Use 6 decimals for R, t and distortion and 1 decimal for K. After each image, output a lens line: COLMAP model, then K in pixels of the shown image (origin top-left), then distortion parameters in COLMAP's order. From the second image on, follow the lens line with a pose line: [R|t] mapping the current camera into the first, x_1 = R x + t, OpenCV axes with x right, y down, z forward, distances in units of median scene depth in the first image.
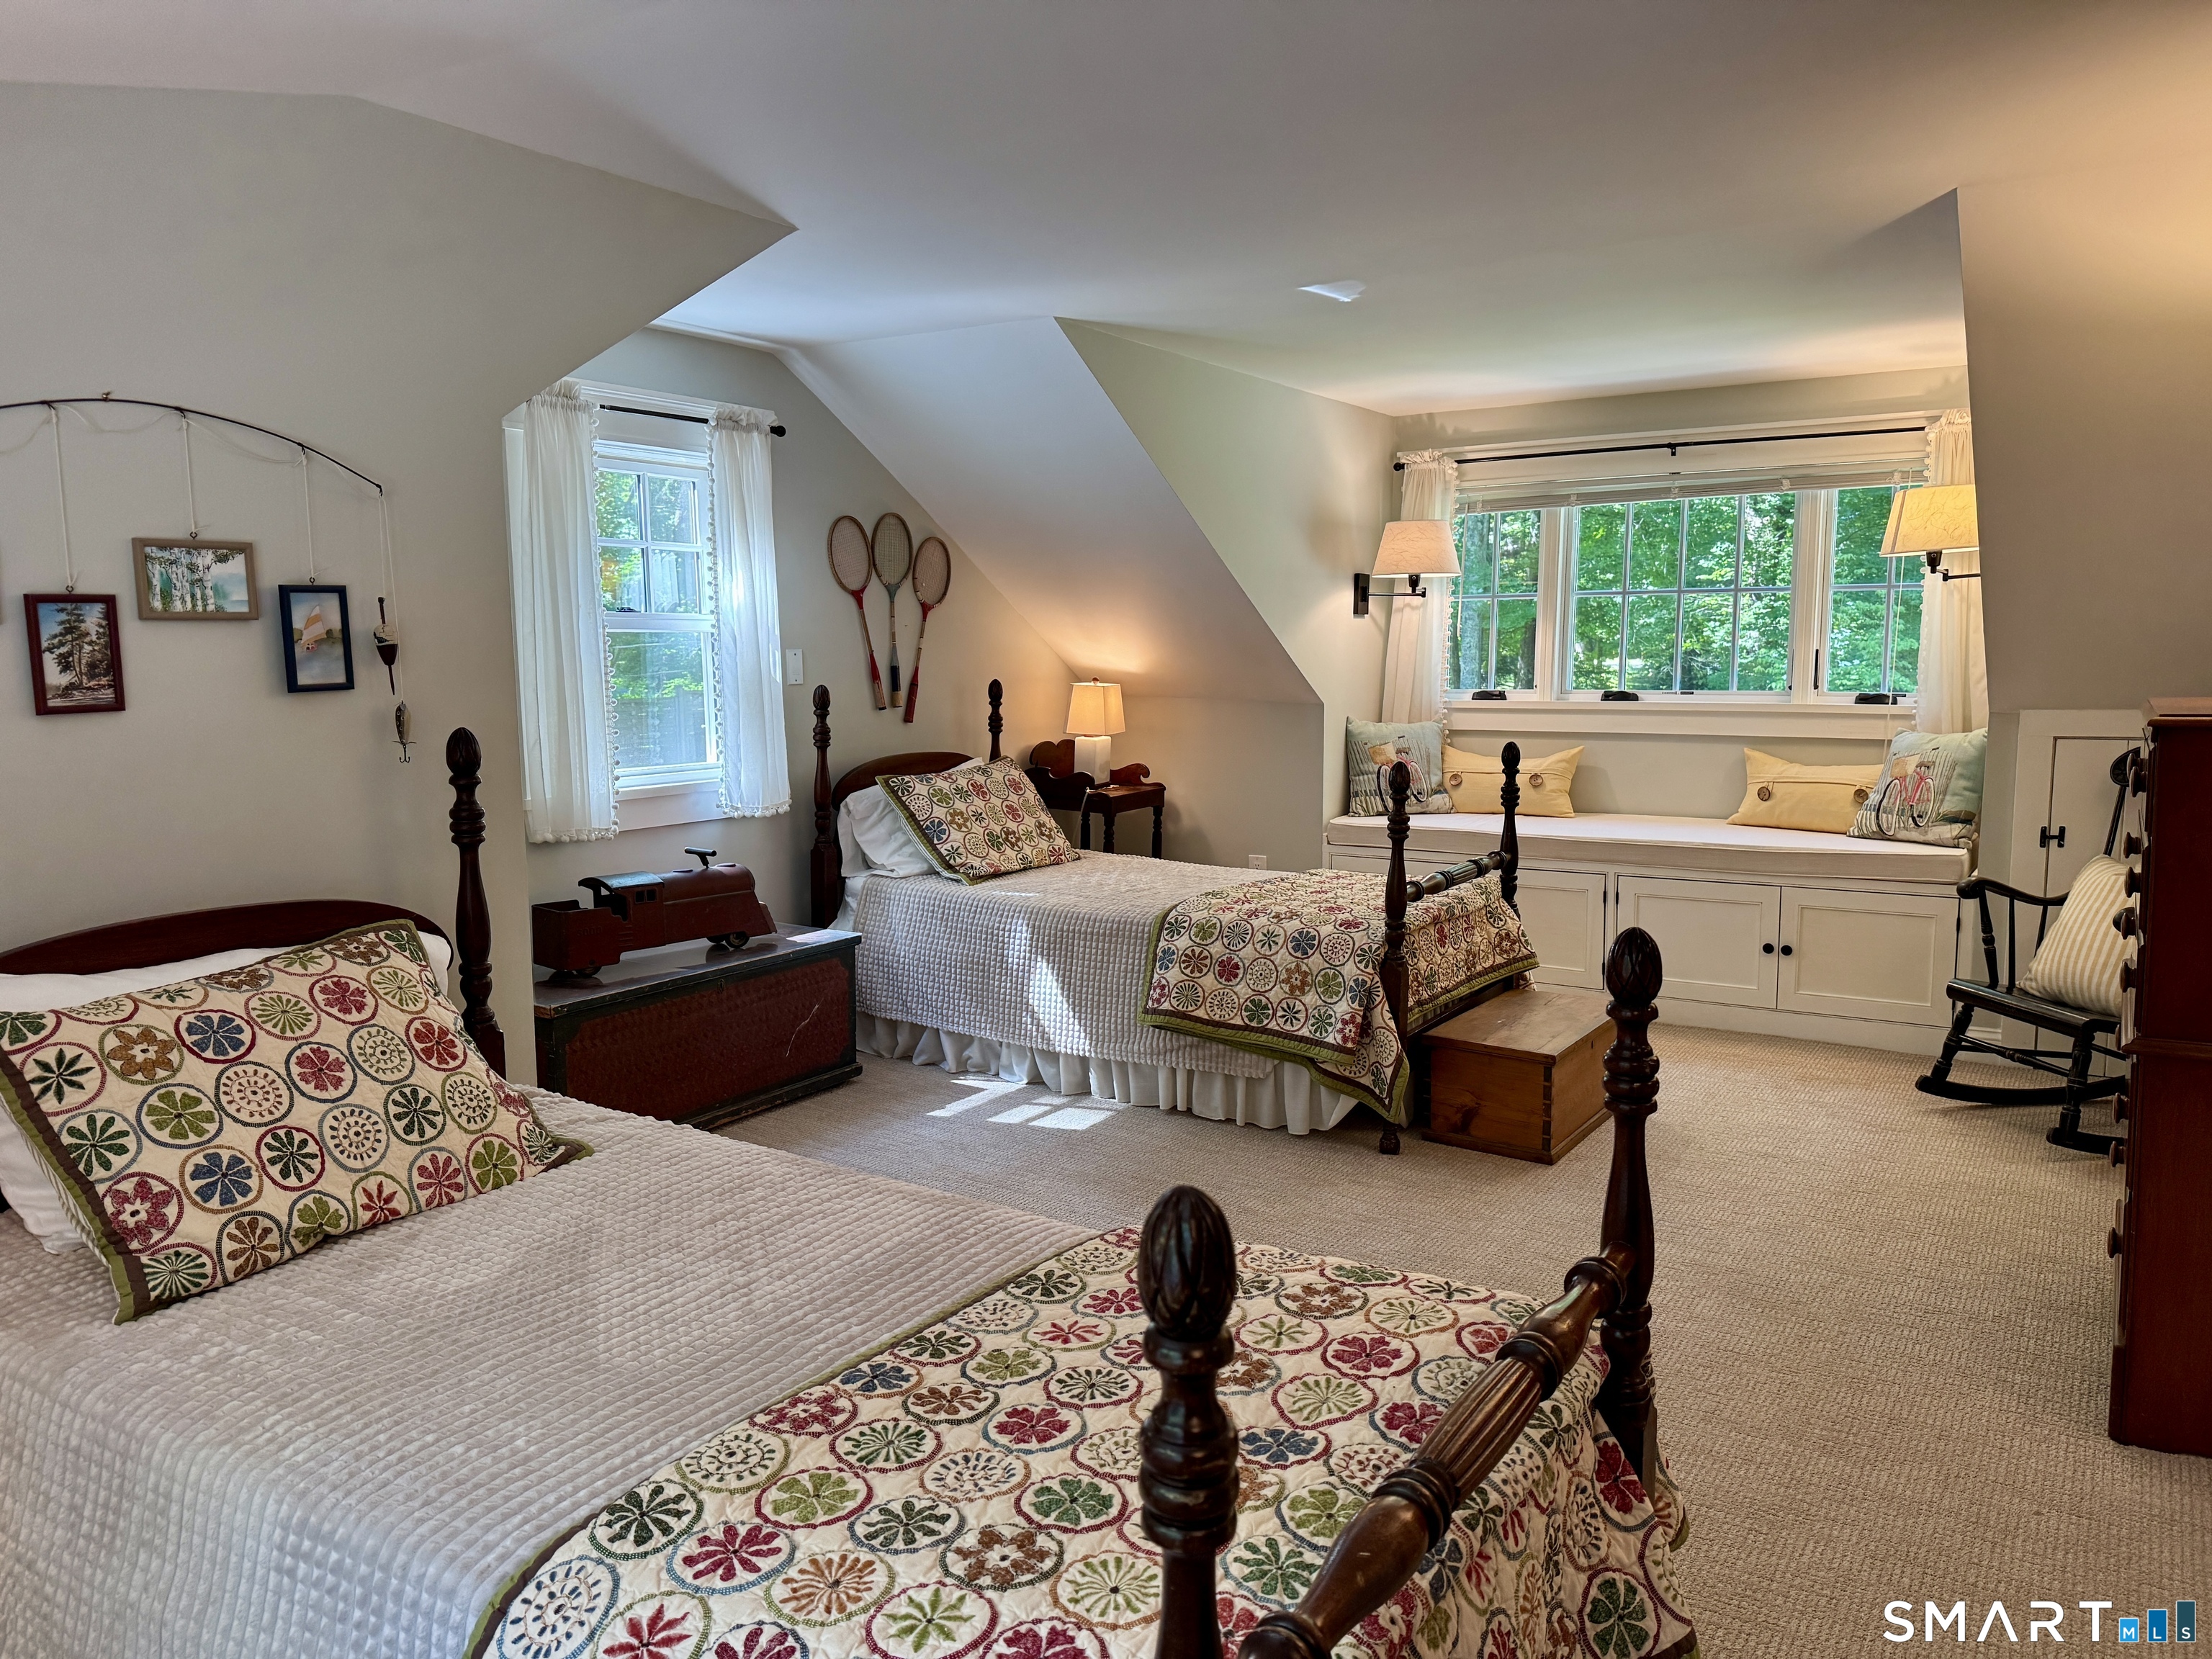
lens RADIAL K [[1534.0, 0, 1105.6], [0, 1534.0, 833.7], [0, 0, 1]] dist [0.071694, -0.092833]
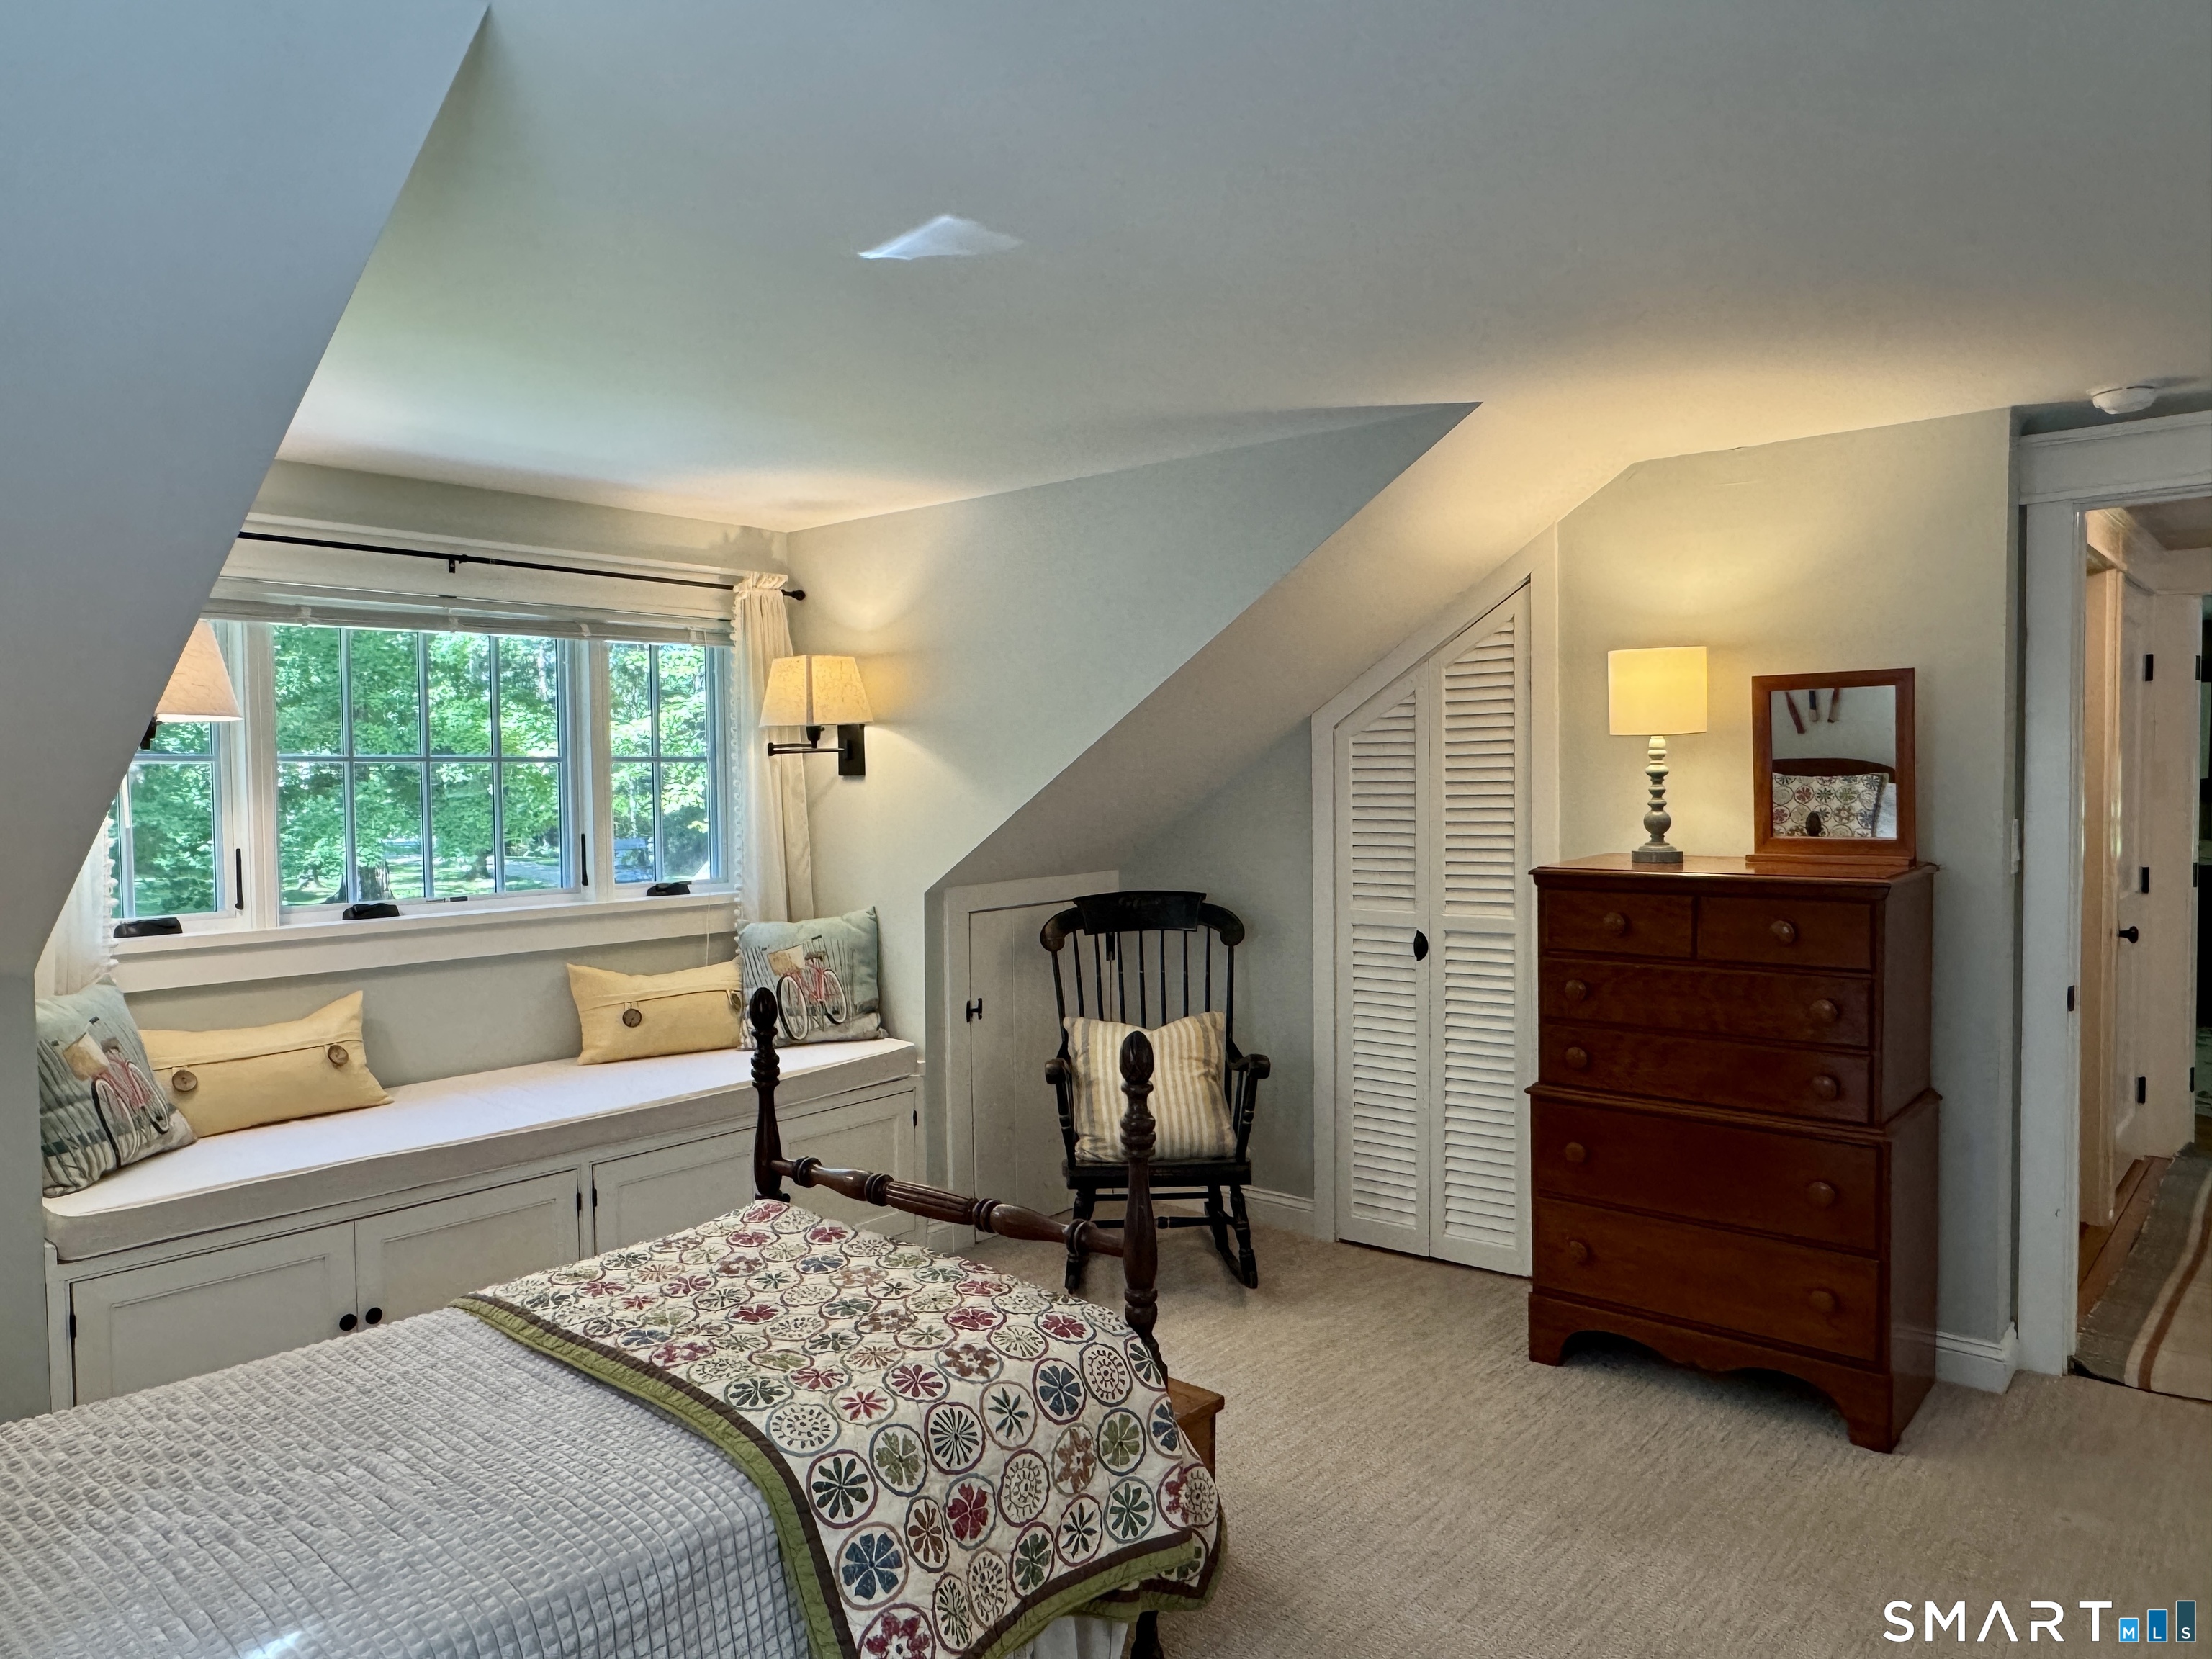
lens RADIAL K [[1481.8, 0, 1087.4], [0, 1481.8, 830.3], [0, 0, 1]] dist [0.024809, -0.095354]
pose [[0.138109, -0.028792, 0.989999, -0.338828], [0.133508, 0.990995, 0.010196, -0.114720], [-0.981377, 0.130765, 0.140709, 0.775584]]
